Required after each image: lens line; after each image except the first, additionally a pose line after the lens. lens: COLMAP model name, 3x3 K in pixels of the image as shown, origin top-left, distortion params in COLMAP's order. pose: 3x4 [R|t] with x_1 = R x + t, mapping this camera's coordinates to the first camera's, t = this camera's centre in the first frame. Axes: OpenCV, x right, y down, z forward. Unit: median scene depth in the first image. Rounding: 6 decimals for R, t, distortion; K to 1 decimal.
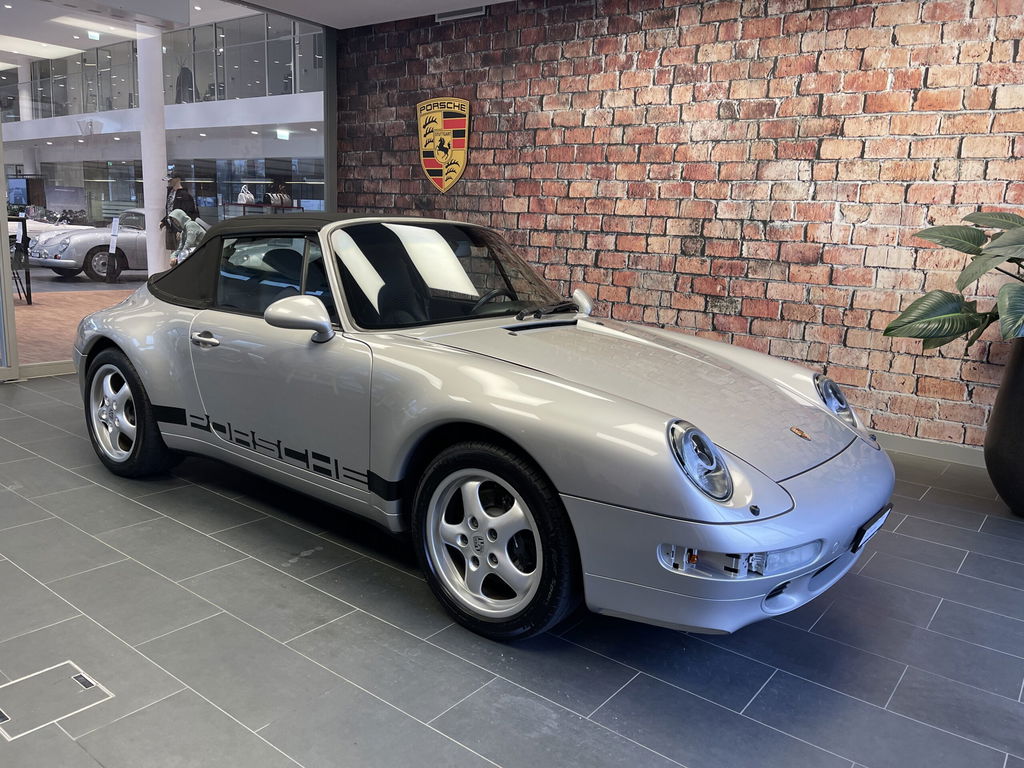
lens RADIAL K [[780.3, 0, 512.9], [0, 780.3, 383.8], [0, 0, 1]] dist [0.068613, -0.106100]
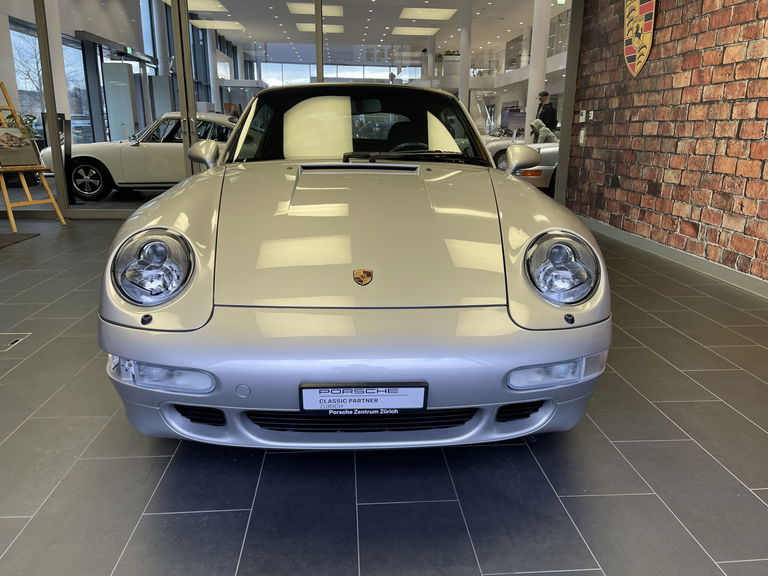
lens RADIAL K [[585.3, 0, 379.8], [0, 585.3, 284.8], [0, 0, 1]] dist [0.068613, -0.106100]
pose [[0.662181, 0.149948, -0.734188, 0.376107], [-0.123578, 0.988211, 0.090371, 0.005976], [0.739084, 0.030887, 0.672905, 0.256983]]
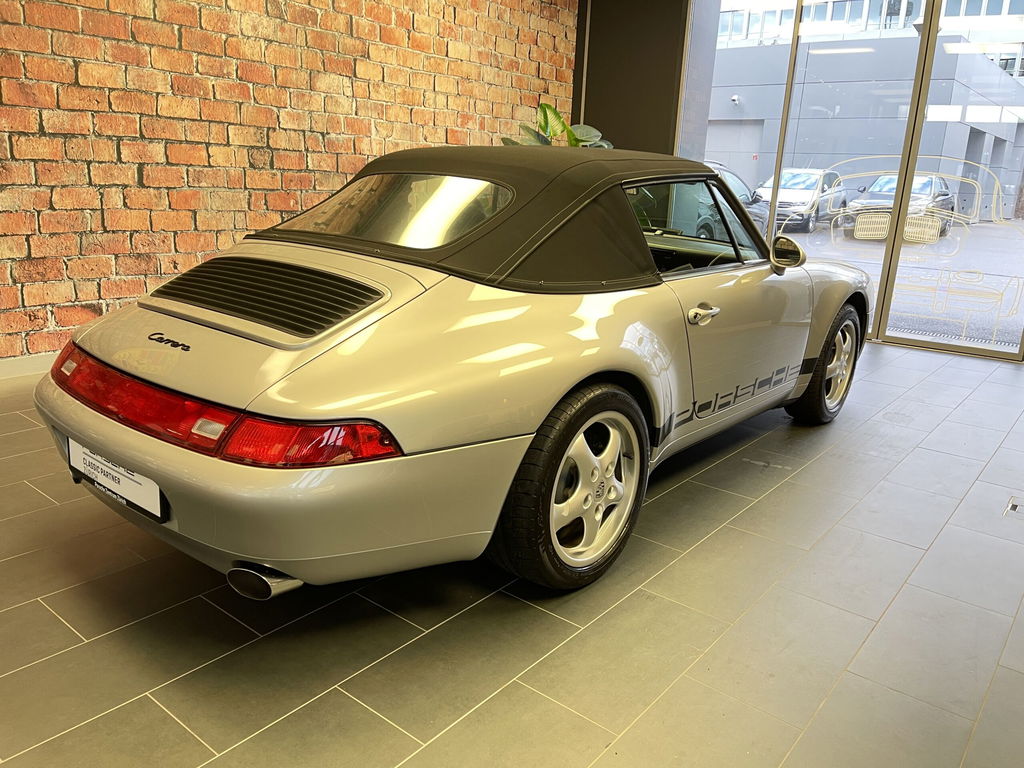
lens RADIAL K [[780.3, 0, 521.5], [0, 780.3, 387.4], [0, 0, 1]] dist [0.068613, -0.106100]
pose [[0.012363, -0.304702, 0.952368, -0.690444], [0.150600, 0.942143, 0.299476, -0.146944], [-0.988517, 0.139724, 0.057536, 0.660458]]
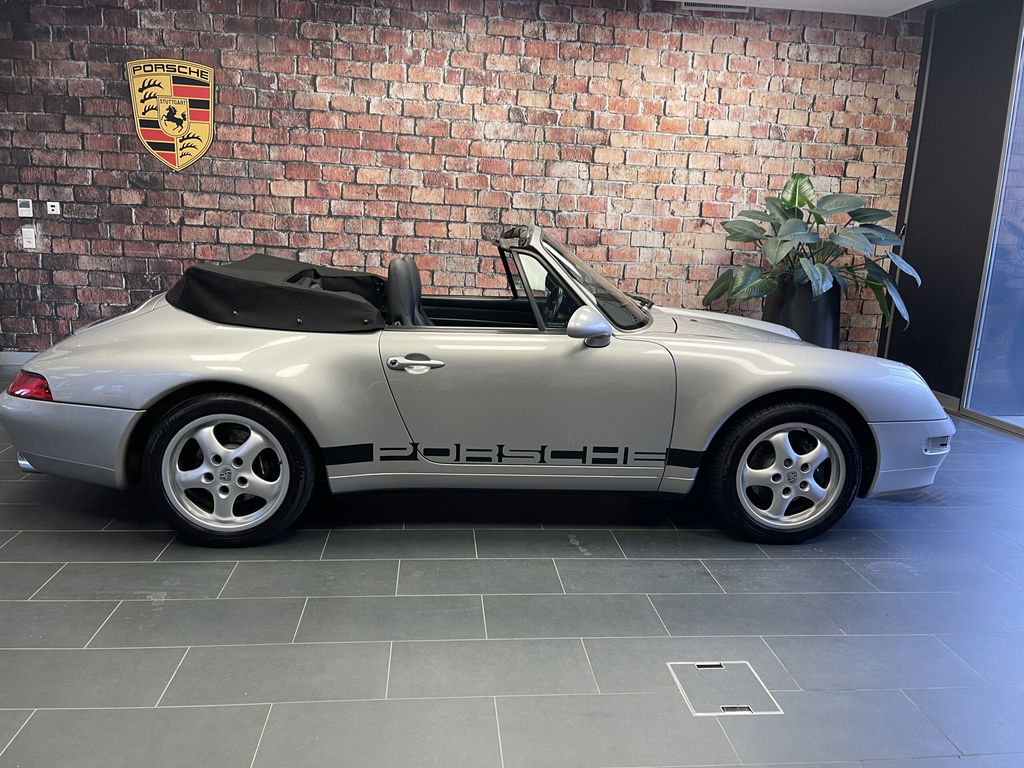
lens RADIAL K [[780.3, 0, 519.7], [0, 780.3, 385.8], [0, 0, 1]] dist [0.068613, -0.106100]
pose [[0.717090, -0.159377, 0.678514, -0.533669], [0.124387, 0.987140, 0.100412, -0.060882], [-0.685792, 0.012394, 0.727692, 0.138130]]
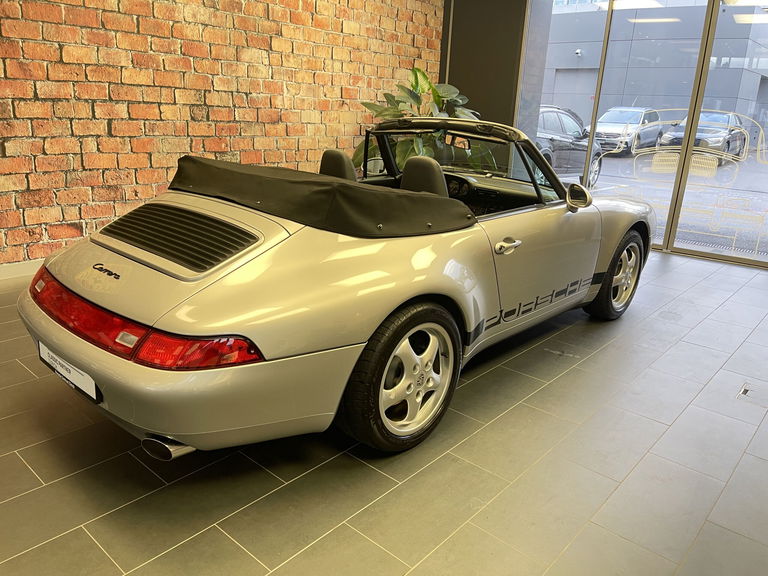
lens RADIAL K [[585.3, 0, 390.1], [0, 585.3, 292.1], [0, 0, 1]] dist [0.068613, -0.106100]
pose [[0.056954, -0.342423, 0.937818, -0.689233], [0.149298, 0.931702, 0.331122, -0.169082], [-0.987151, 0.121156, 0.104187, 0.619568]]
